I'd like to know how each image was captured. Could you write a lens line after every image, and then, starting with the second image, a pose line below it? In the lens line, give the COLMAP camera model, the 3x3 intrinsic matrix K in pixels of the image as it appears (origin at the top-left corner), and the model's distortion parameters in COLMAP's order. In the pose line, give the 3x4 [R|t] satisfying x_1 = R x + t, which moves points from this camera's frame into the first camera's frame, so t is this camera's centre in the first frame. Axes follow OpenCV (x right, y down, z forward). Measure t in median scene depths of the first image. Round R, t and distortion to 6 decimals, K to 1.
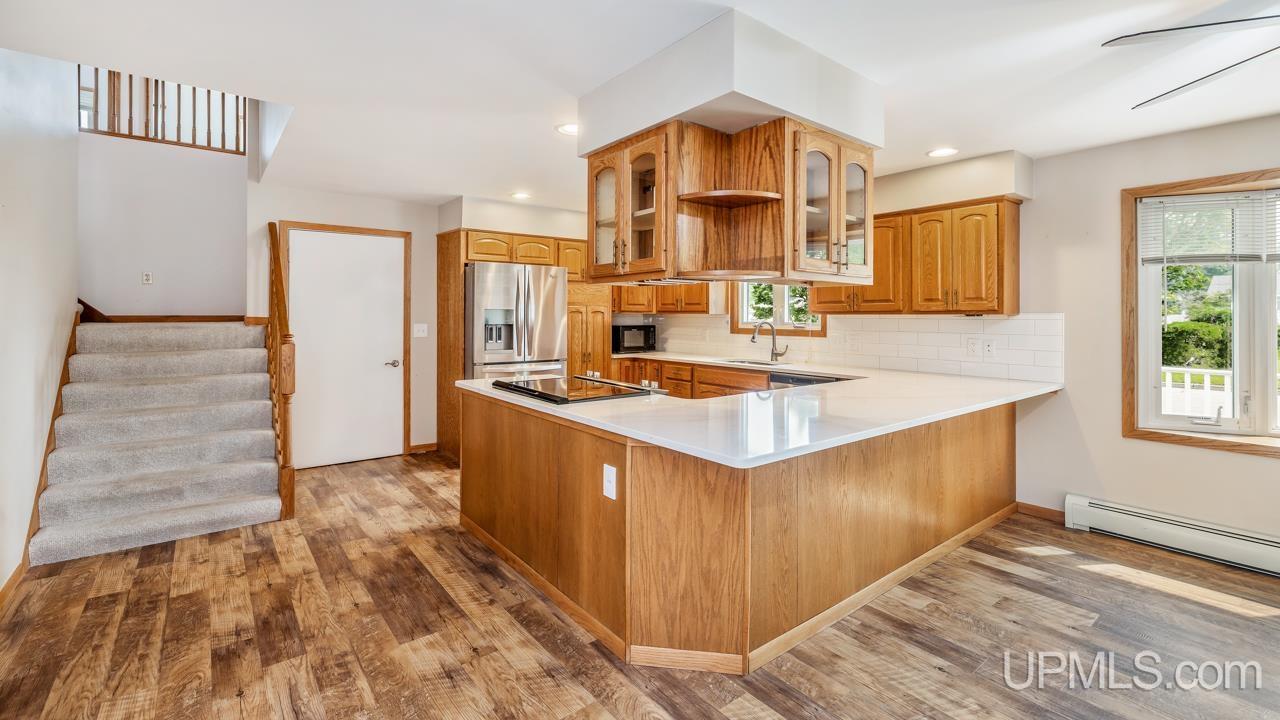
lens RADIAL K [[549.6, 0, 626.8], [0, 549.6, 310.1], [0, 0, 1]] dist [0.002678, -0.000842]
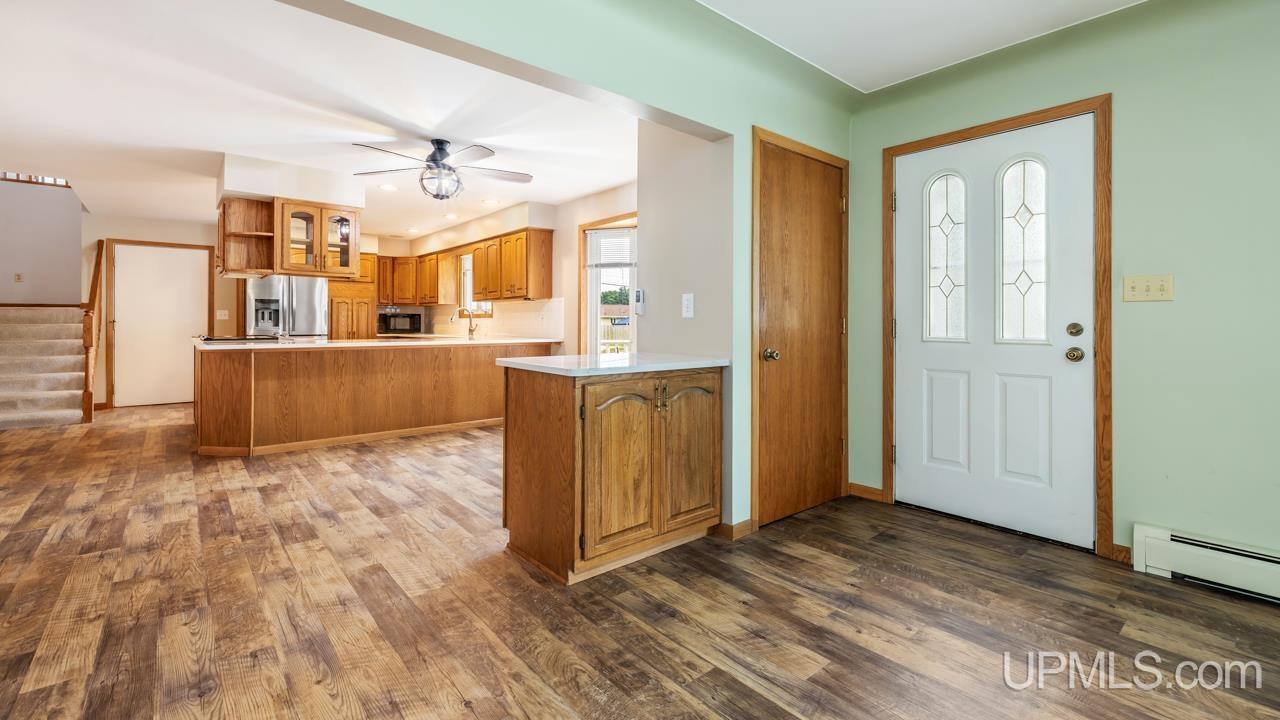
lens RADIAL K [[549.6, 0, 632.4], [0, 549.6, 320.3], [0, 0, 1]] dist [0.002678, -0.000842]
pose [[0.999205, -0.001849, 0.039834, 0.978932], [0.001728, 0.999994, 0.003069, 0.075021], [-0.039840, -0.002998, 0.999202, -0.731088]]
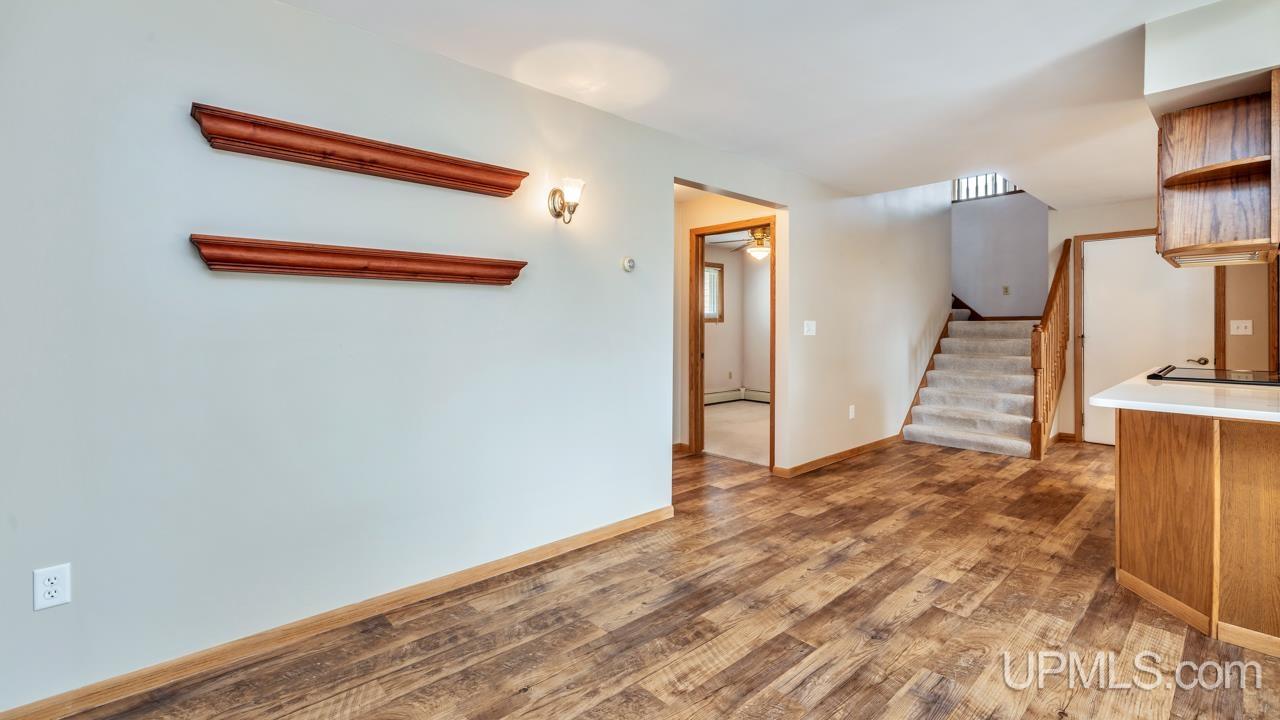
lens RADIAL K [[549.6, 0, 645.6], [0, 549.6, 323.9], [0, 0, 1]] dist [0.002678, -0.000842]
pose [[0.082851, -0.006495, -0.996541, 0.692310], [0.005720, 0.999965, -0.006042, 0.047595], [0.996546, -0.005200, 0.082885, -0.079015]]
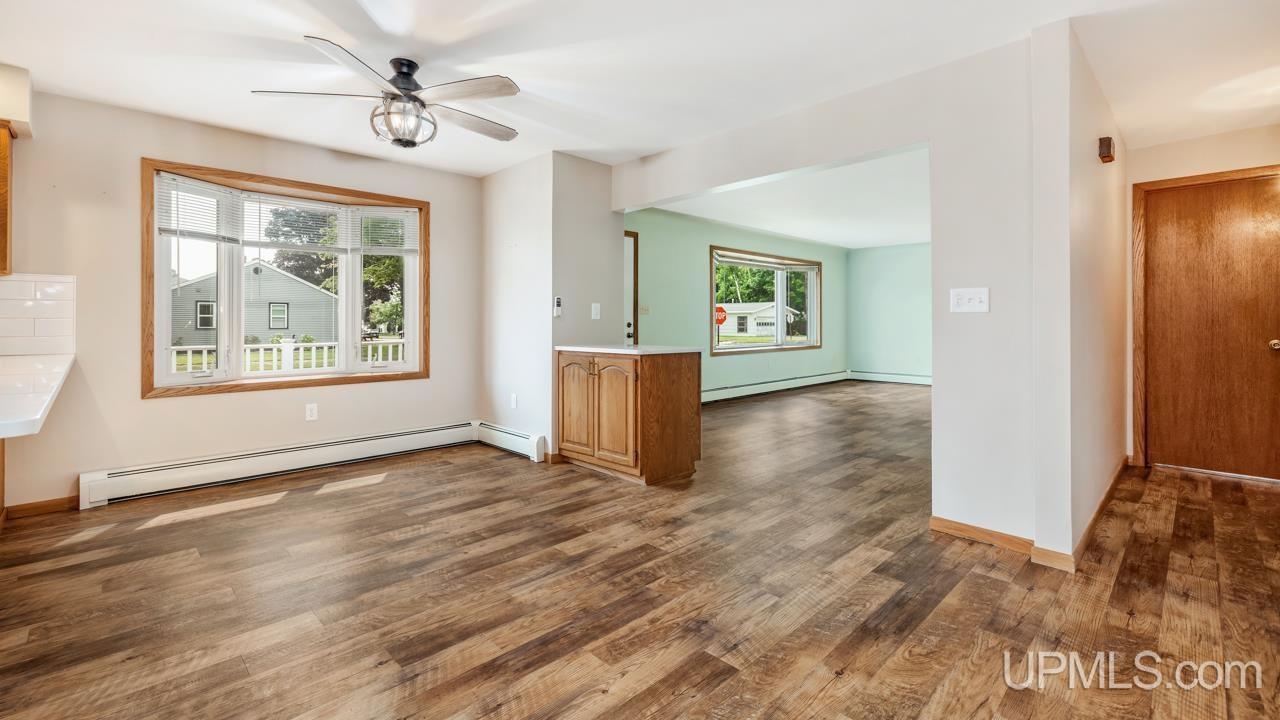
lens RADIAL K [[549.6, 0, 646.3], [0, 549.6, 322.9], [0, 0, 1]] dist [0.002678, -0.000842]
pose [[-0.128548, -0.005420, 0.991688, -0.232334], [-0.008004, 0.999958, 0.004427, 0.075505], [-0.991671, -0.007369, -0.128586, 0.197883]]
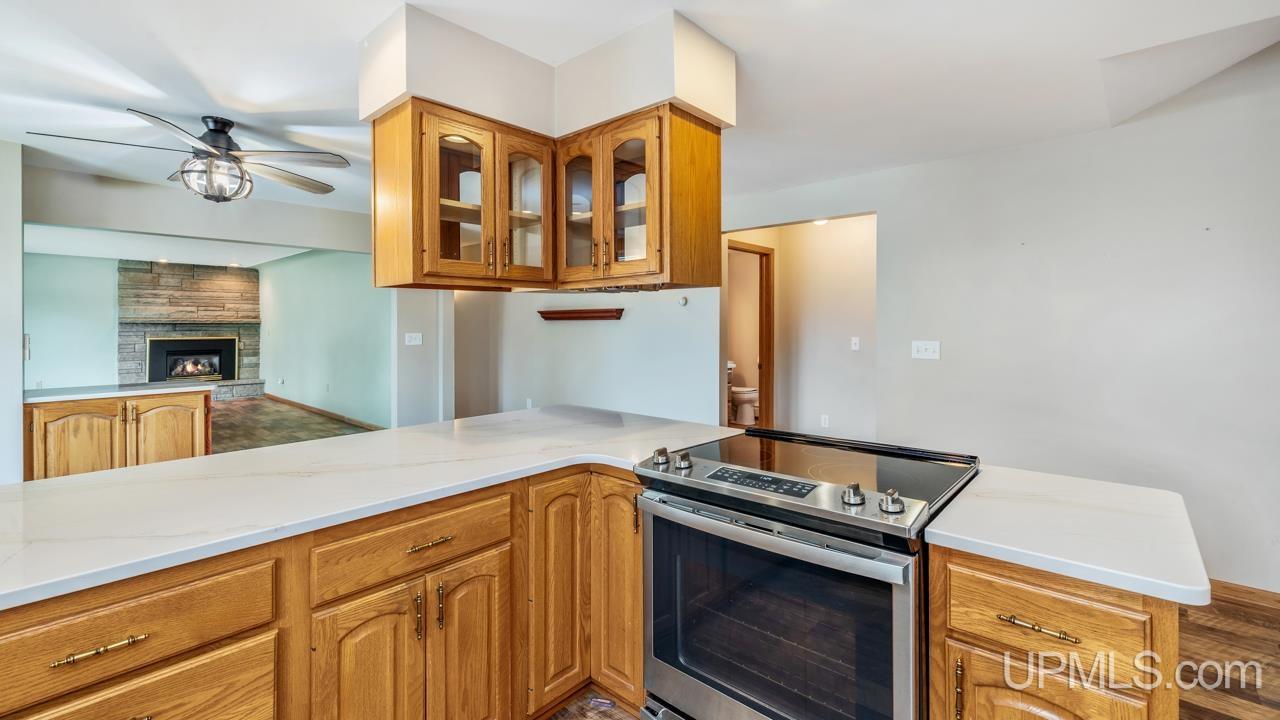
lens RADIAL K [[549.6, 0, 628.3], [0, 549.6, 327.7], [0, 0, 1]] dist [0.002678, -0.000842]
pose [[-0.985681, -0.004934, -0.168549, 0.150578], [-0.004347, 0.999983, -0.003852, 0.010510], [0.168565, -0.003064, -0.985686, 1.356108]]
